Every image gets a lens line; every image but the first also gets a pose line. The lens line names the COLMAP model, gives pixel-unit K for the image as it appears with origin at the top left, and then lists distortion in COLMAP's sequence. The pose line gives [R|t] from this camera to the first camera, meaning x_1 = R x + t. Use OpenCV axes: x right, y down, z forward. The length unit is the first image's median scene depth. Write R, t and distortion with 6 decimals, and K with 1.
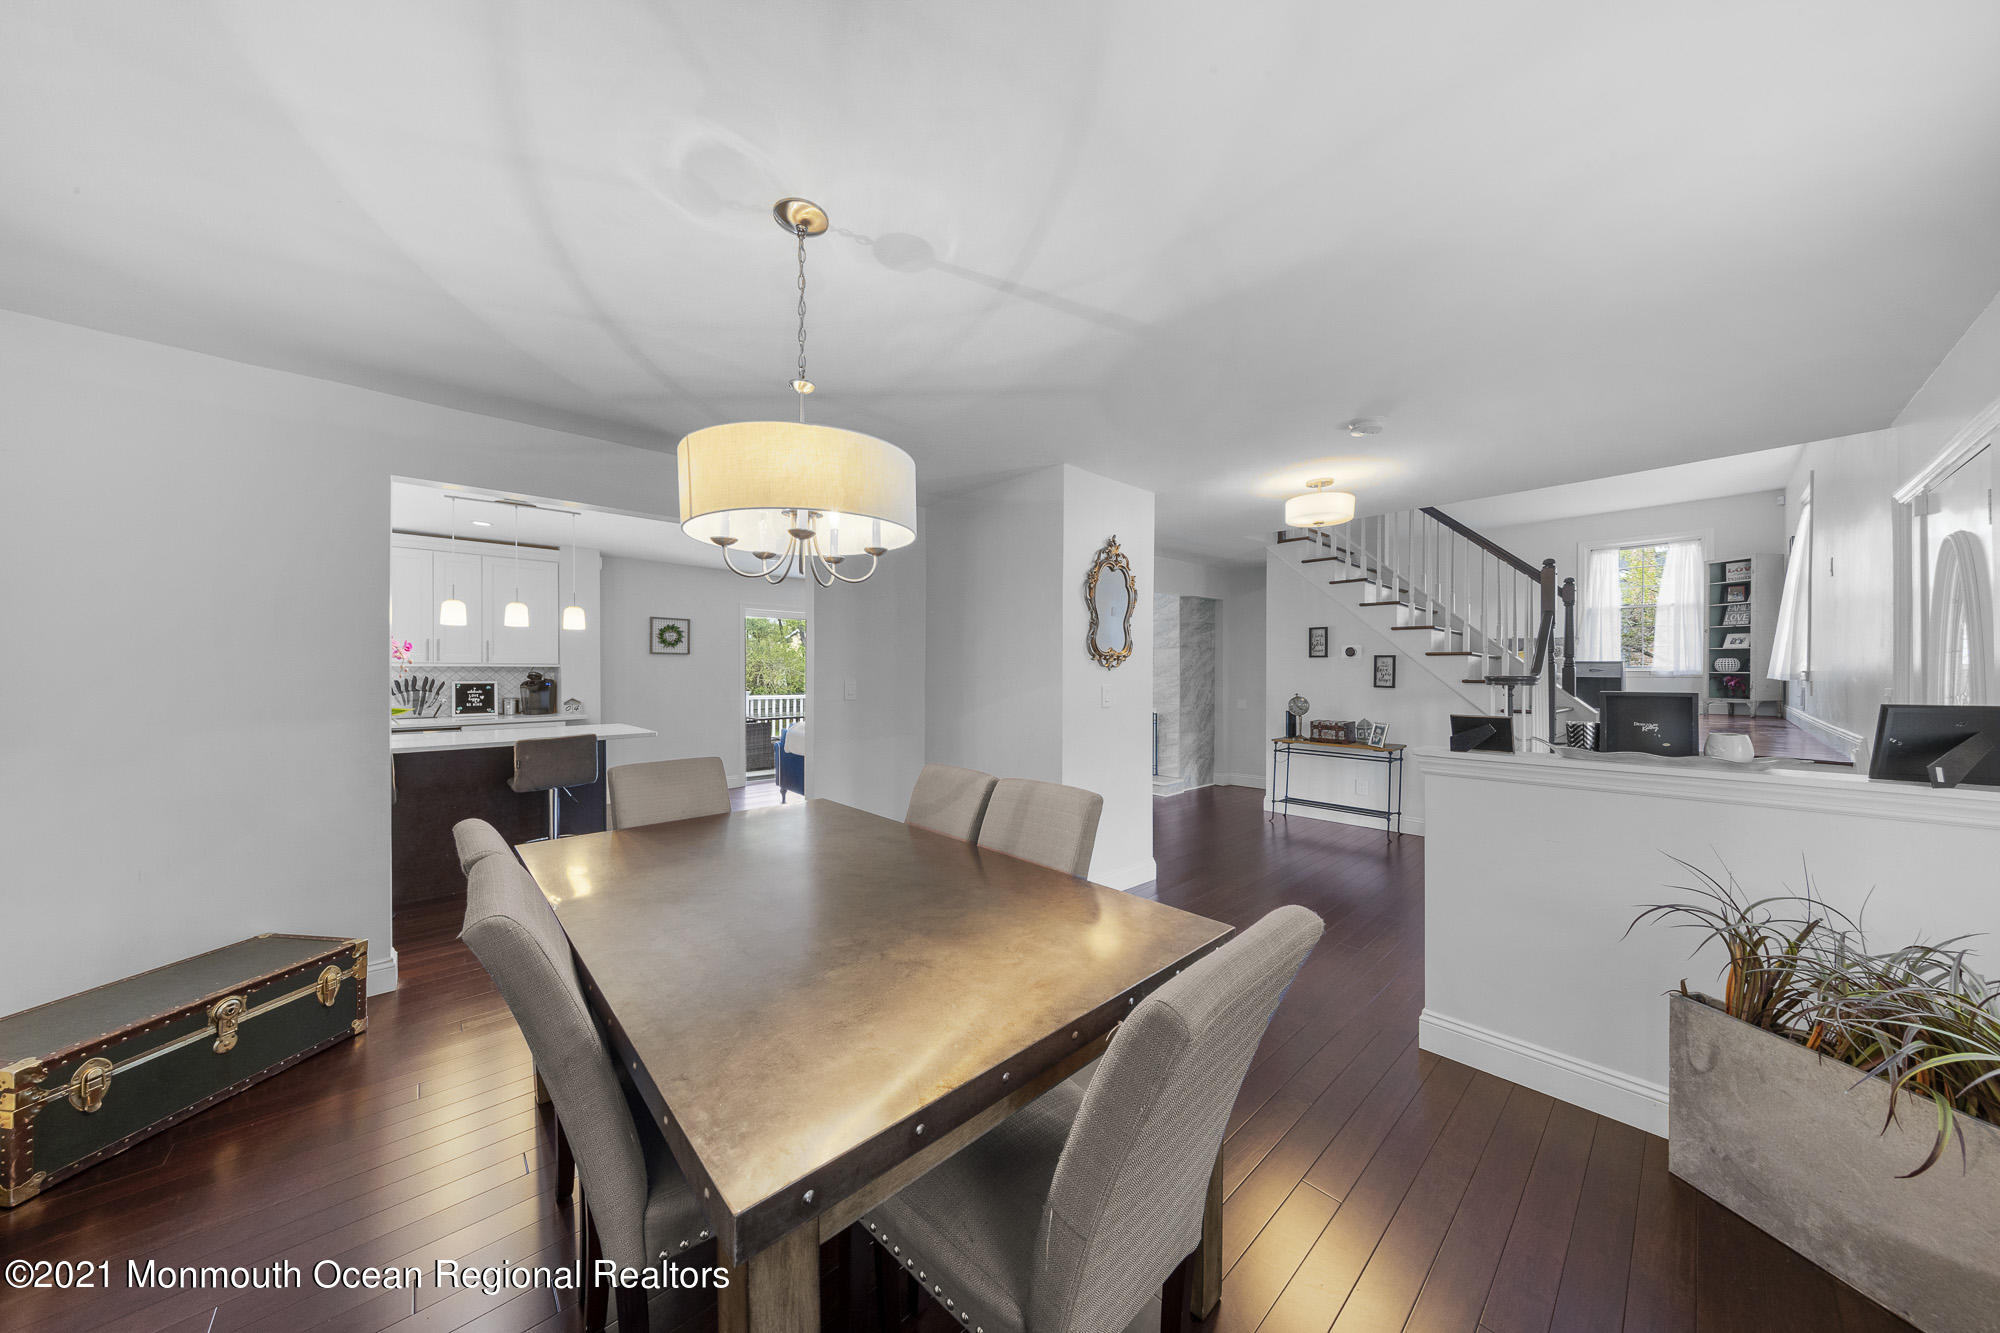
lens RADIAL K [[634.2, 0, 1000.5], [0, 634.2, 671.5], [0, 0, 1]] dist [0.003264, -0.001023]
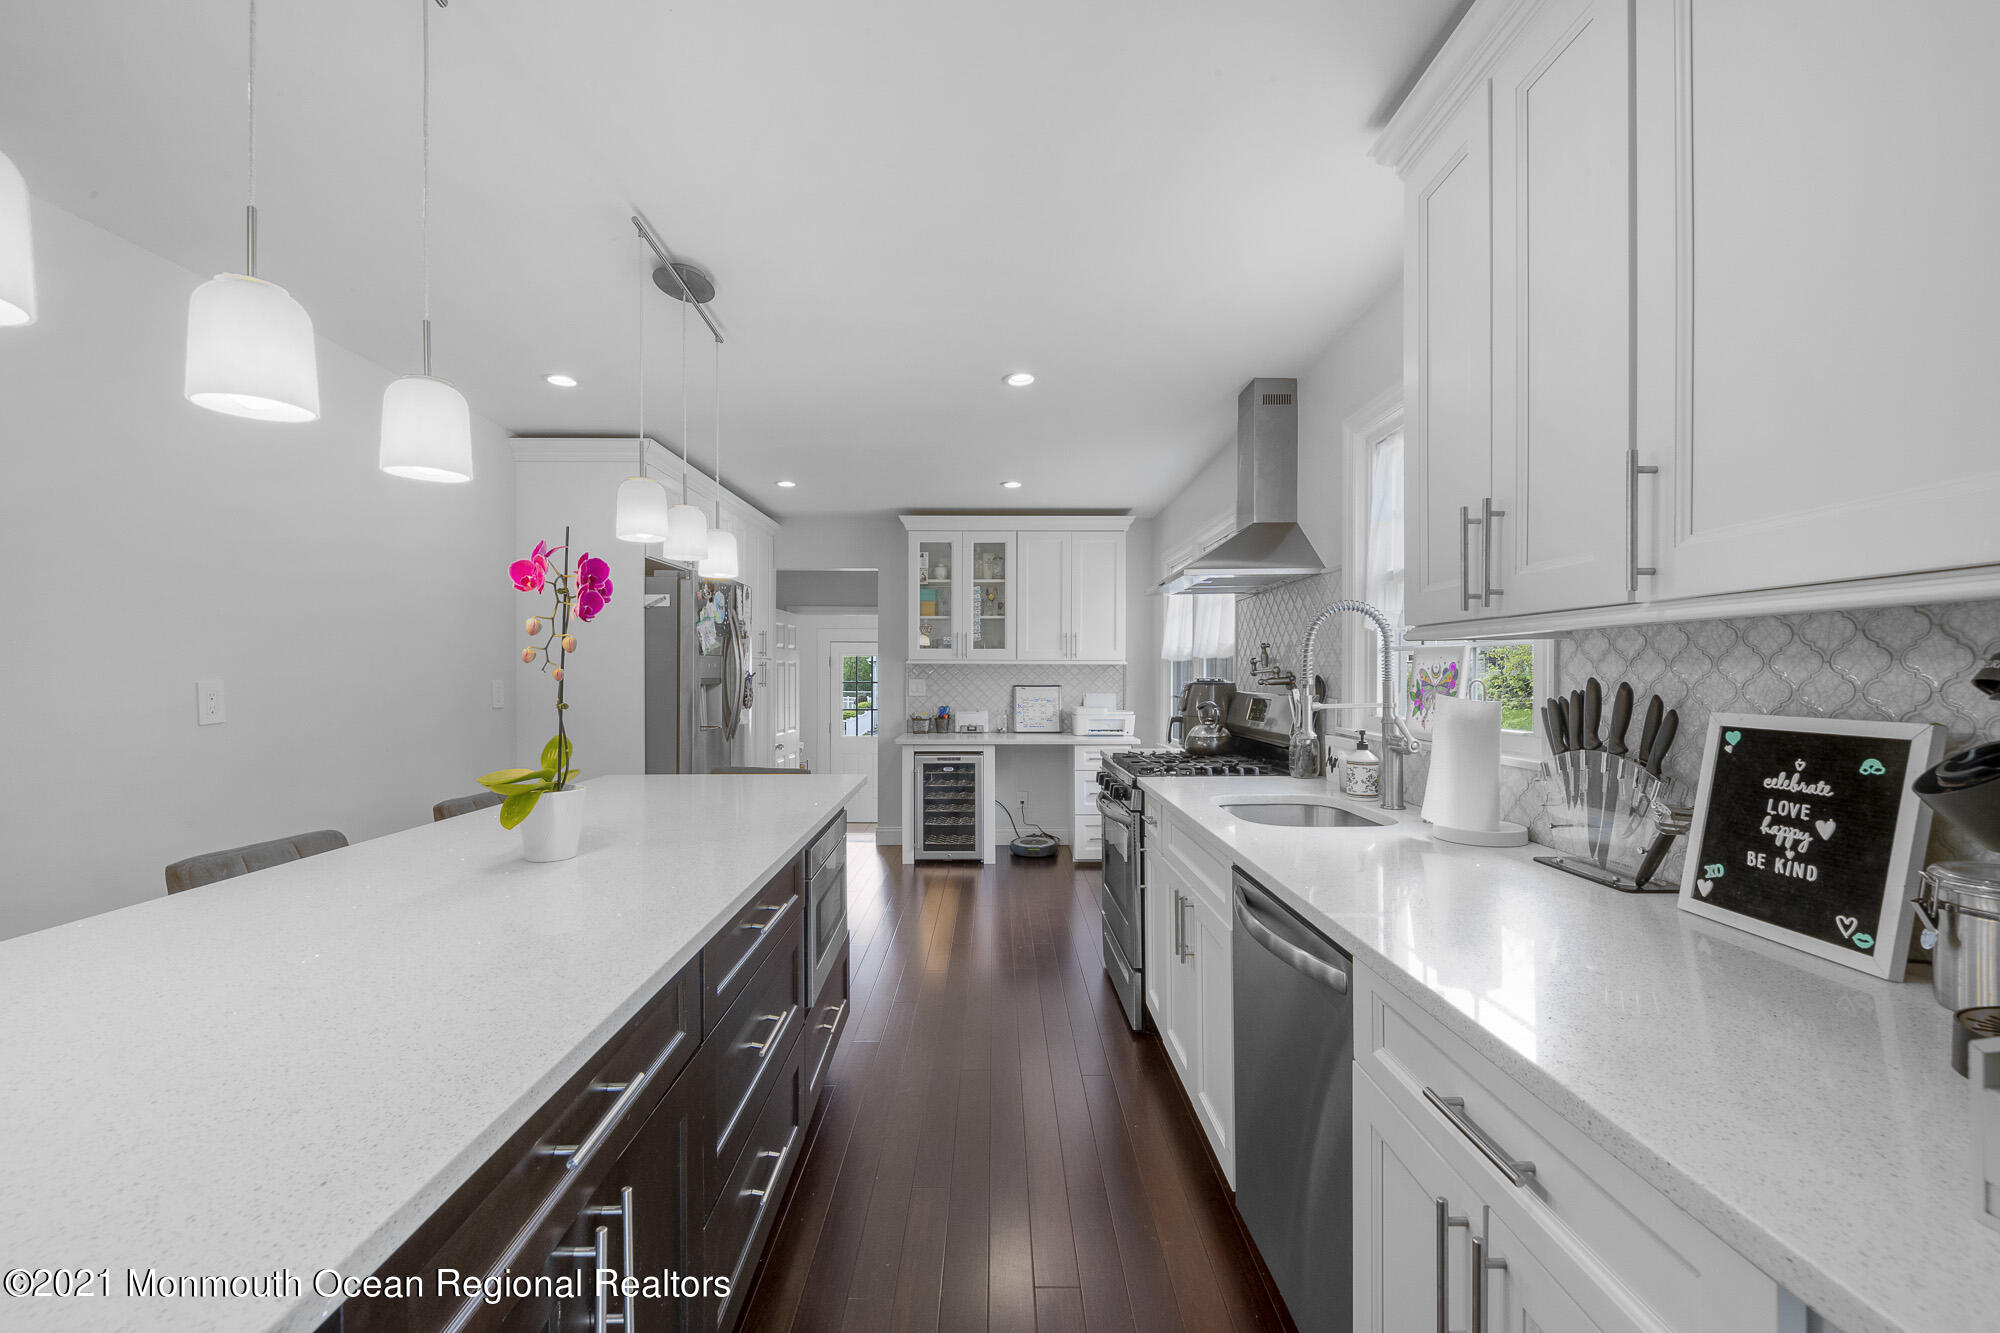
lens RADIAL K [[839.2, 0, 990.9], [0, 839.2, 681.3], [0, 0, 1]] dist [0.003073, 0.000116]
pose [[-0.680431, 0.009147, -0.732755, -0.460159], [0.003755, 0.999952, 0.008996, 0.003325], [0.732803, 0.003370, -0.680433, 0.841324]]
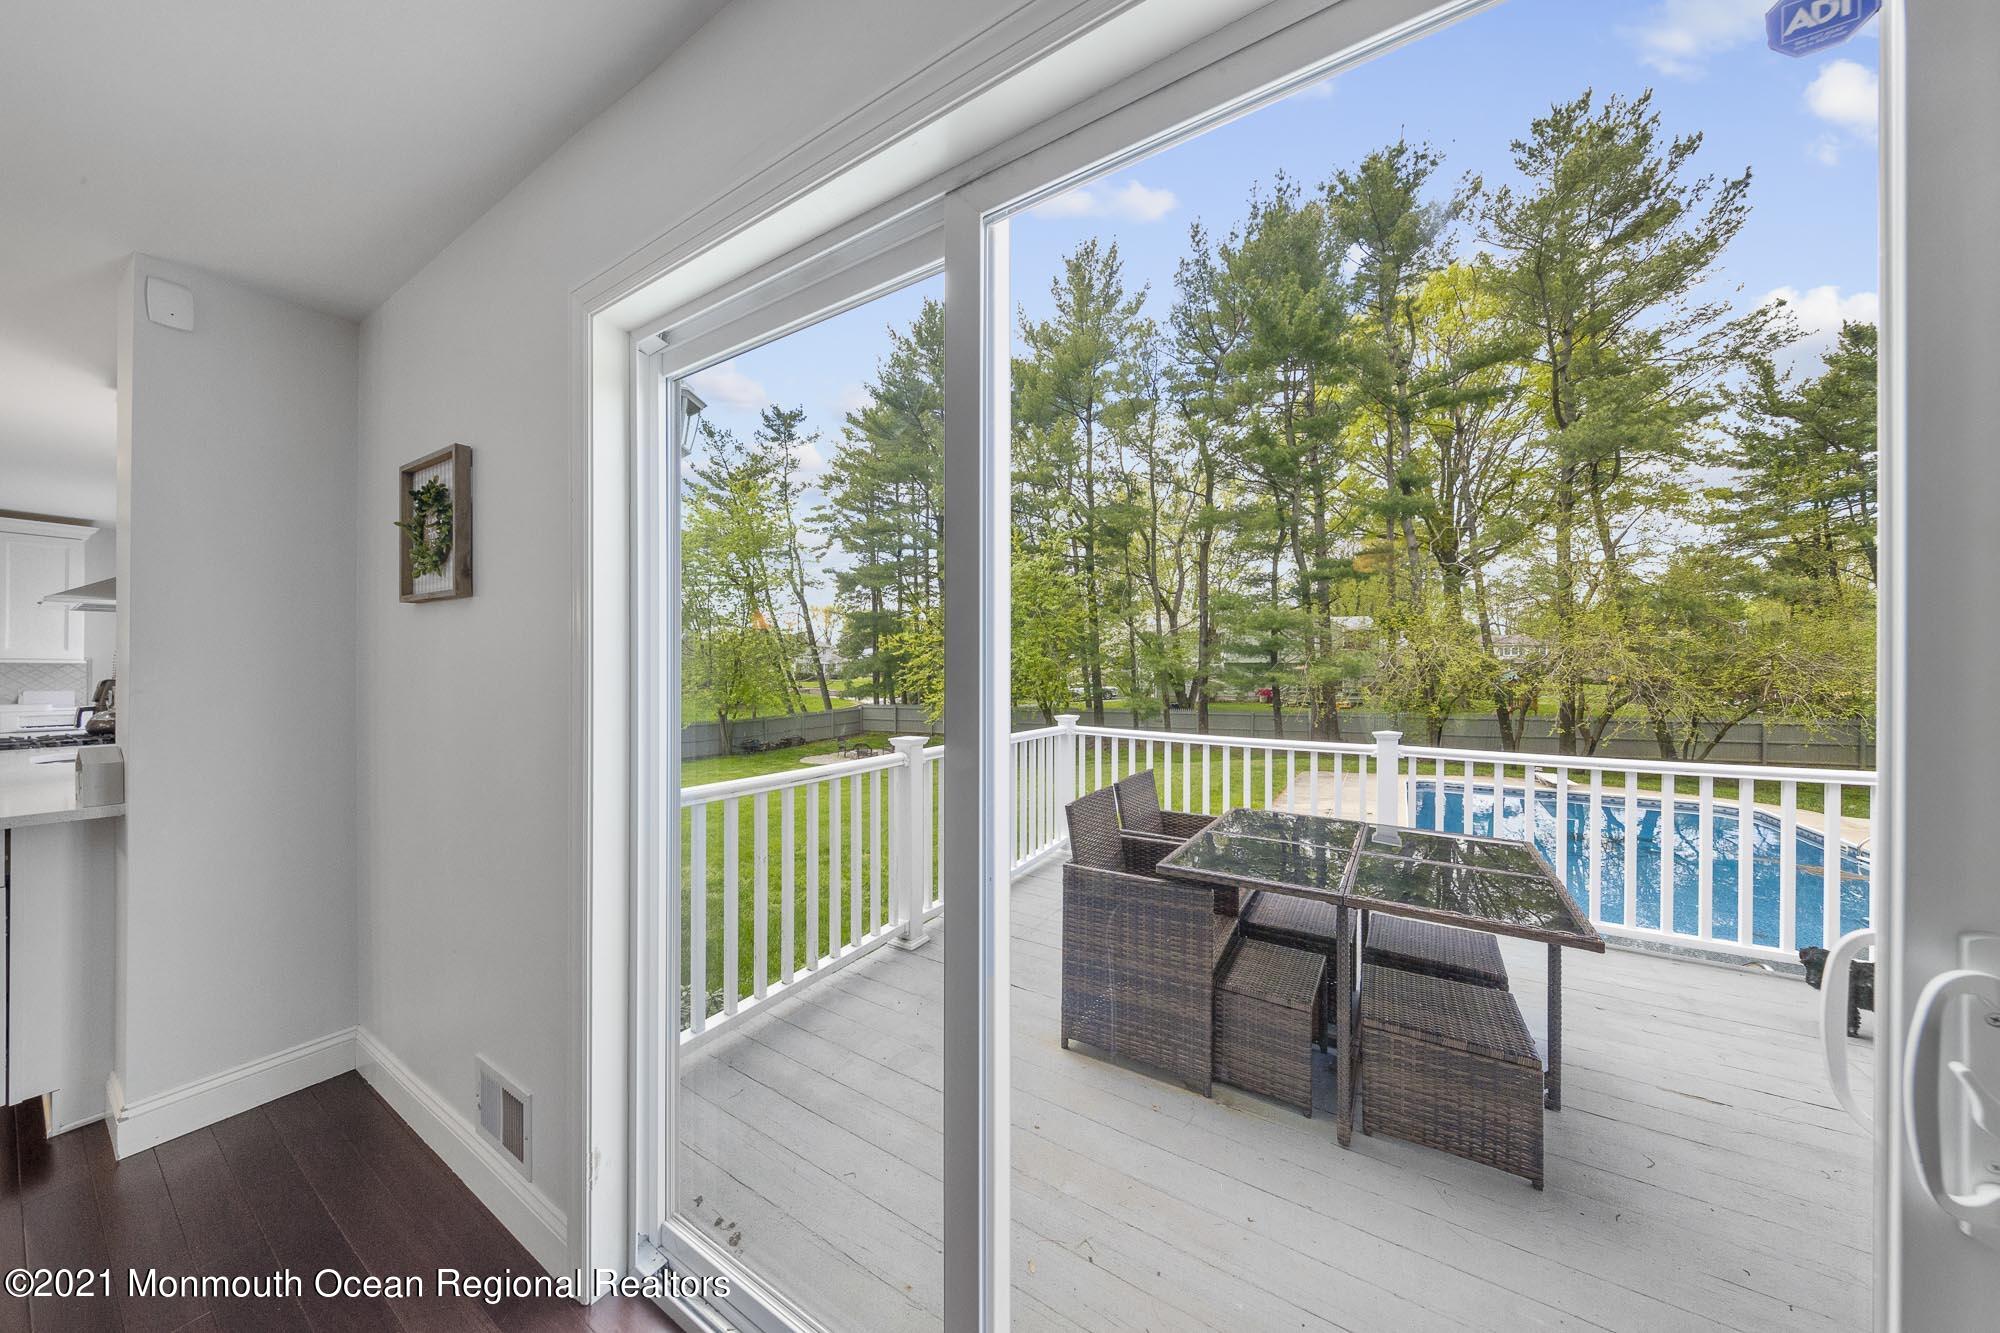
lens RADIAL K [[634.2, 0, 993.0], [0, 634.2, 668.8], [0, 0, 1]] dist [0.003264, -0.001023]
pose [[0.262658, -0.001992, -0.964887, -0.217927], [0.000589, 0.999998, -0.001904, 0.002211], [0.964889, -0.000068, 0.262659, 1.170198]]
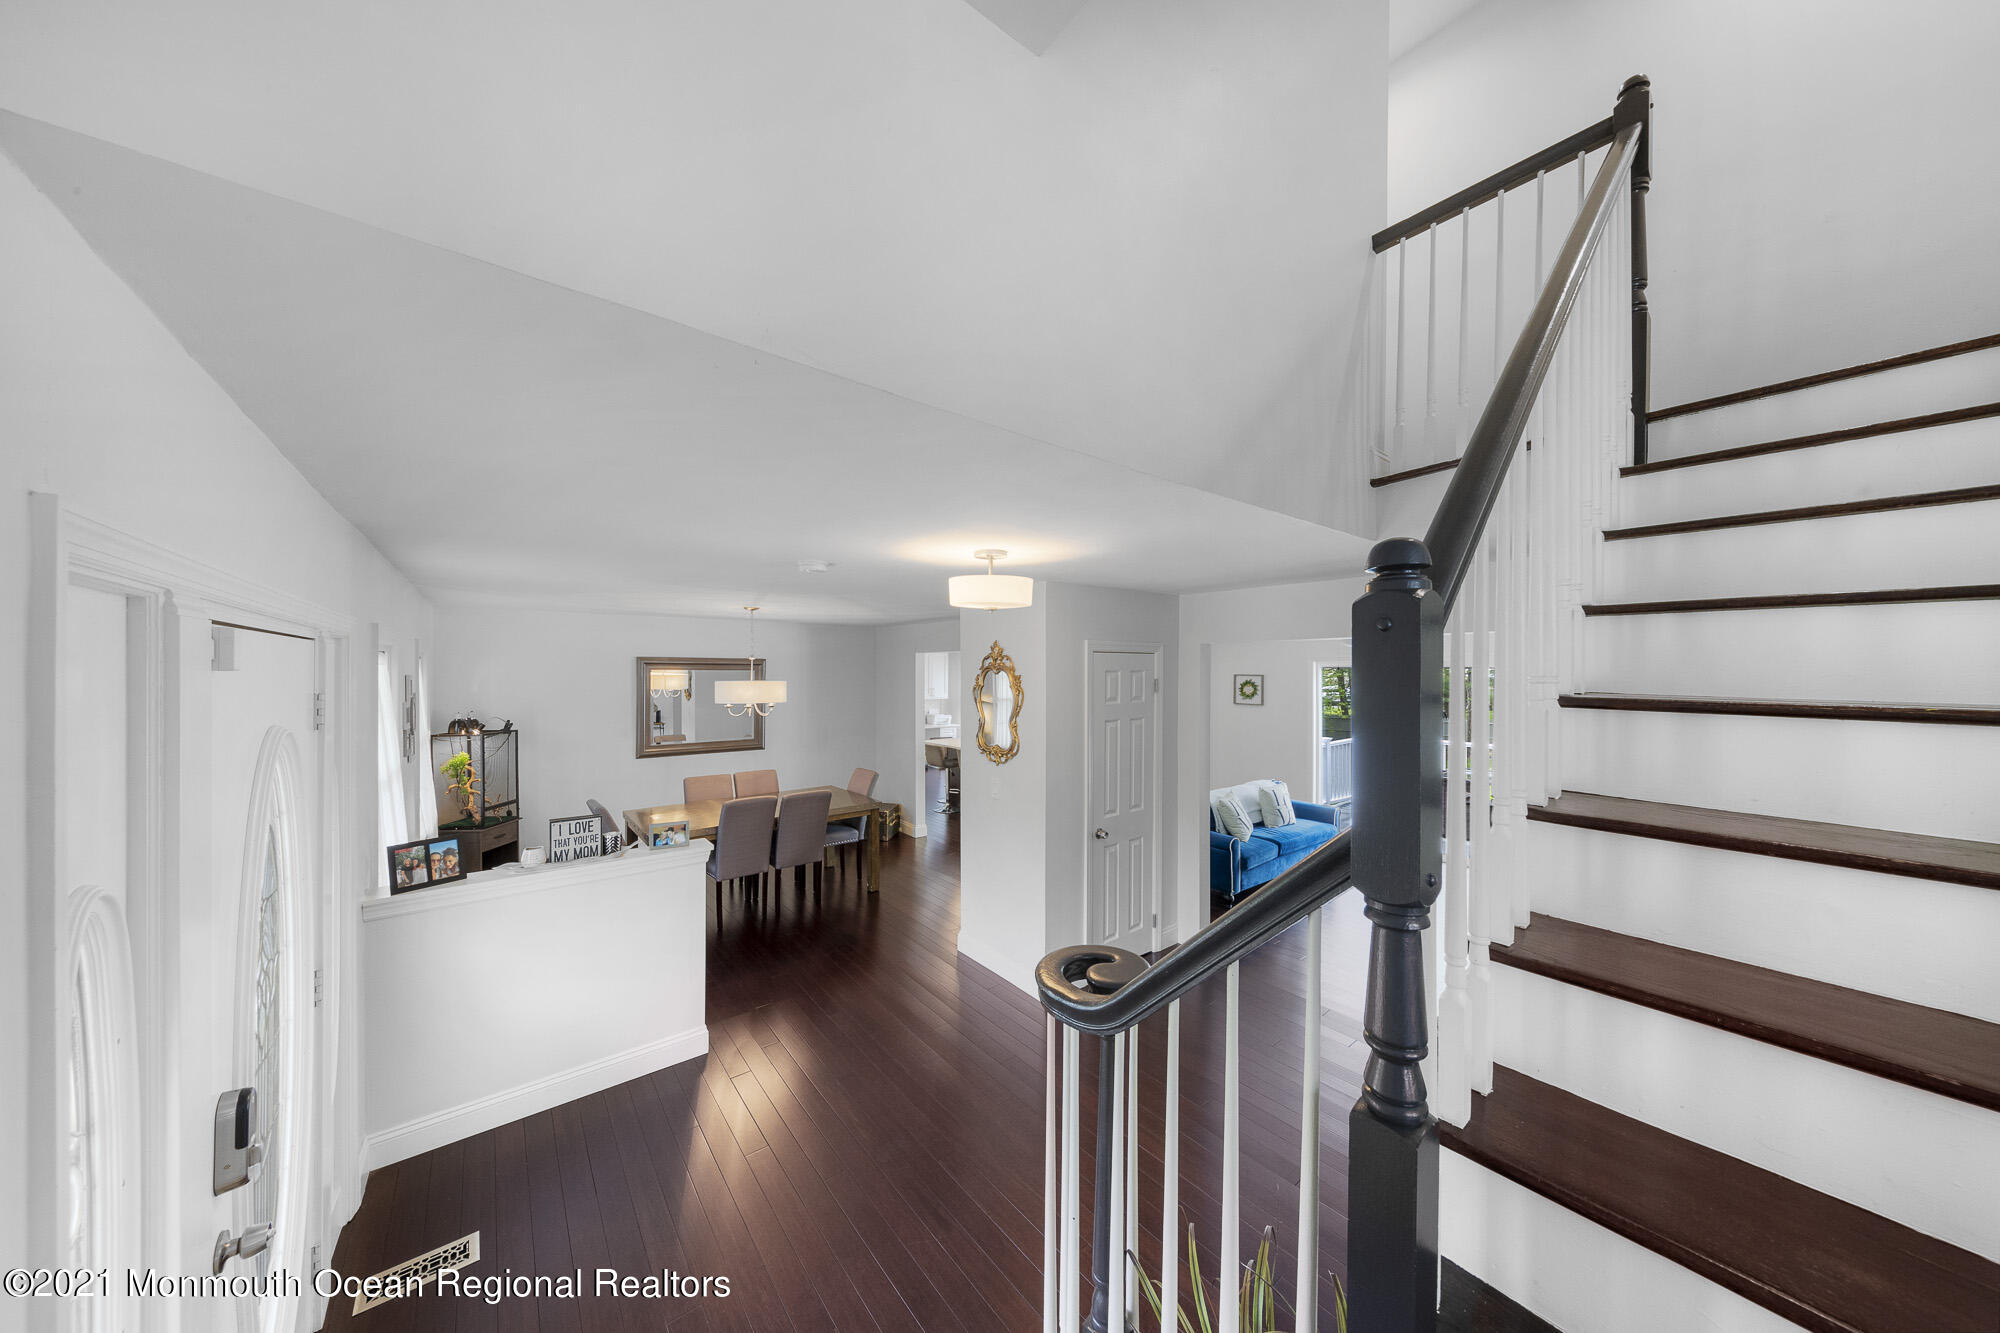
lens RADIAL K [[634.2, 0, 1000.3], [0, 634.2, 672.1], [0, 0, 1]] dist [0.003264, -0.001023]
pose [[-0.055345, 0.006419, -0.998447, 0.713603], [-0.003791, 0.999971, 0.006639, -0.096371], [0.998460, 0.004152, -0.055319, 0.608285]]
